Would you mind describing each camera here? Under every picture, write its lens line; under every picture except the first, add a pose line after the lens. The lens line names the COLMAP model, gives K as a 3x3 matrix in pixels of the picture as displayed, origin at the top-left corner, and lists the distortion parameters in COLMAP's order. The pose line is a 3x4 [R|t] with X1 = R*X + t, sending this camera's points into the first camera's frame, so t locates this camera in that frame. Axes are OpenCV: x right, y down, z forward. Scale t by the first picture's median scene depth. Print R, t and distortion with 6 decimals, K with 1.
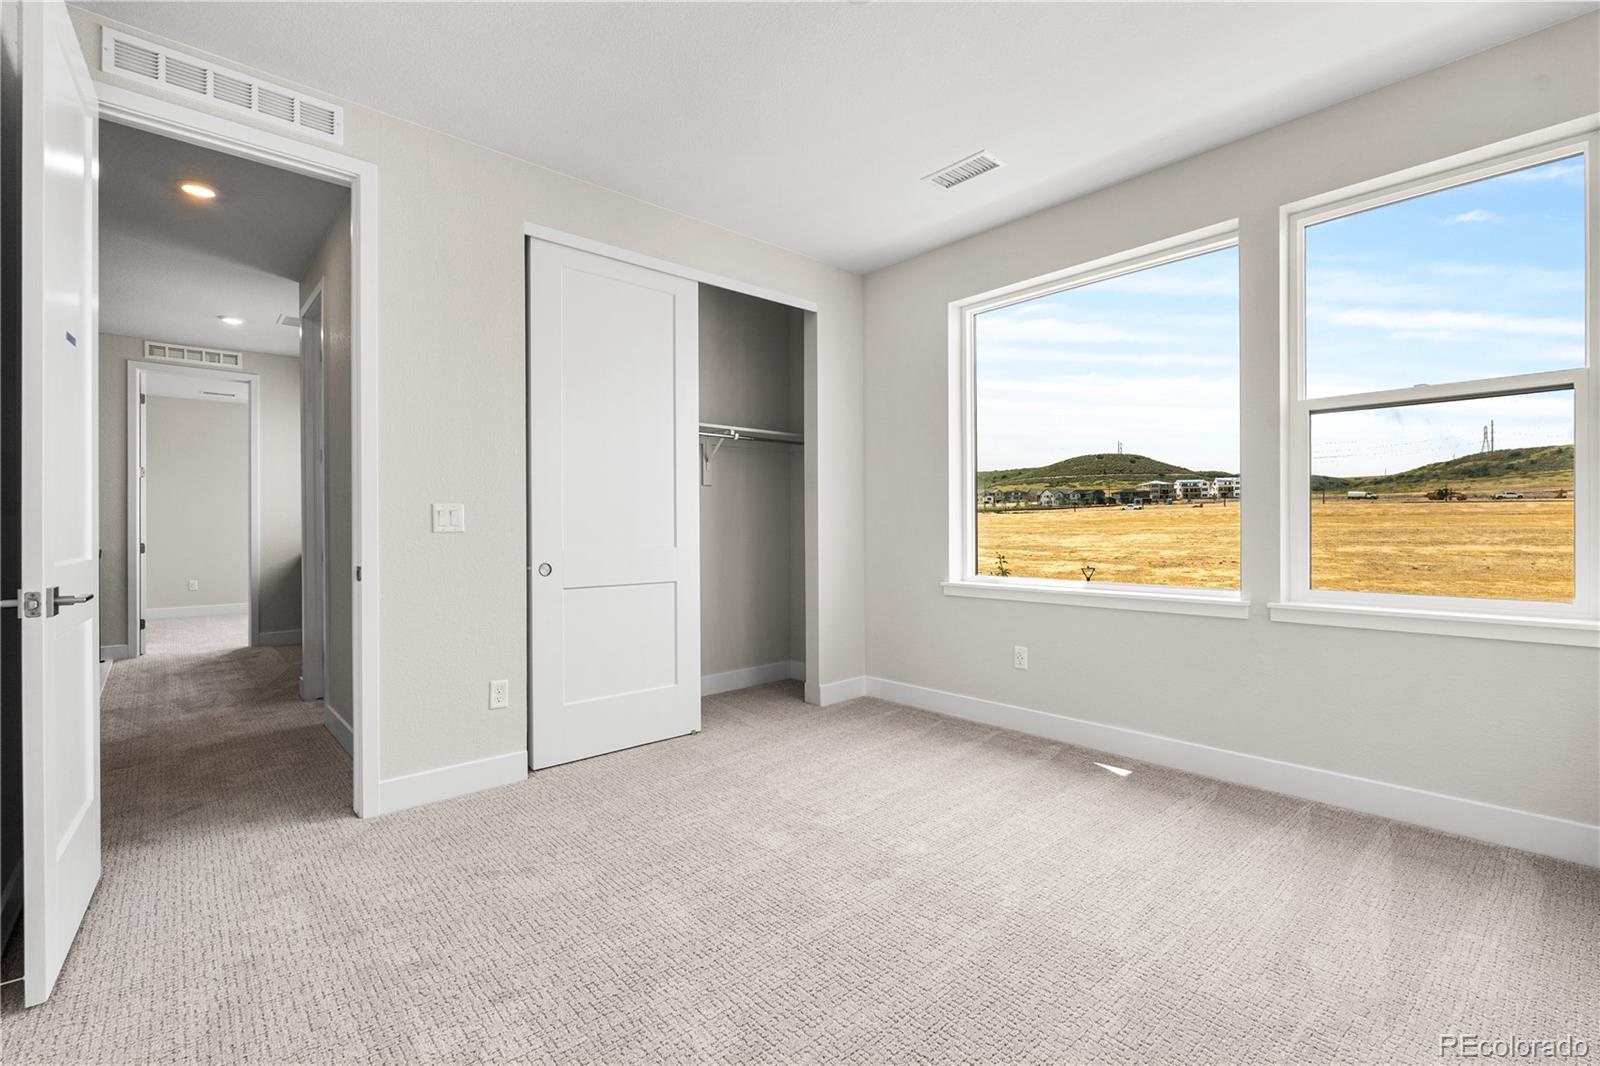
lens RADIAL K [[724.4, 0, 793.8], [0, 724.4, 530.1], [0, 0, 1]] dist [0.005179, 0.000041]
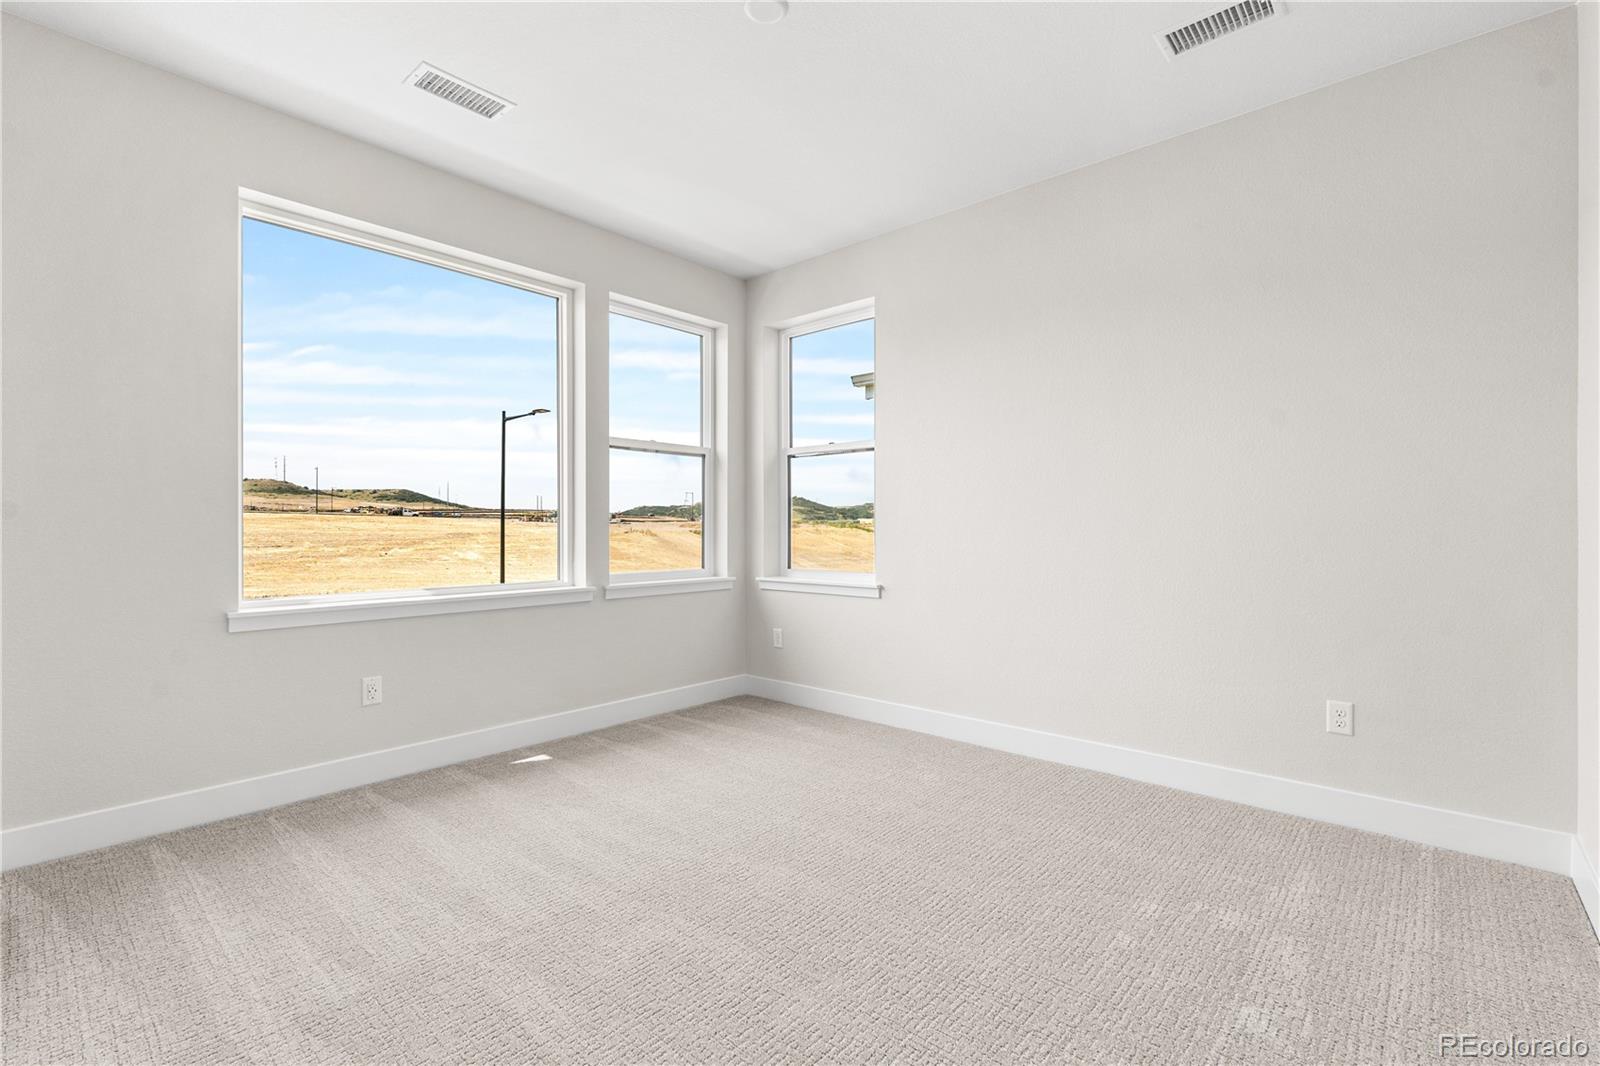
lens RADIAL K [[724.4, 0, 799.3], [0, 724.4, 531.5], [0, 0, 1]] dist [0.005179, 0.000041]
pose [[-0.129113, 0.000262, 0.991630, -0.640384], [0.003648, 0.999993, 0.000211, 0.001510], [-0.991623, 0.003645, -0.129113, 0.743170]]
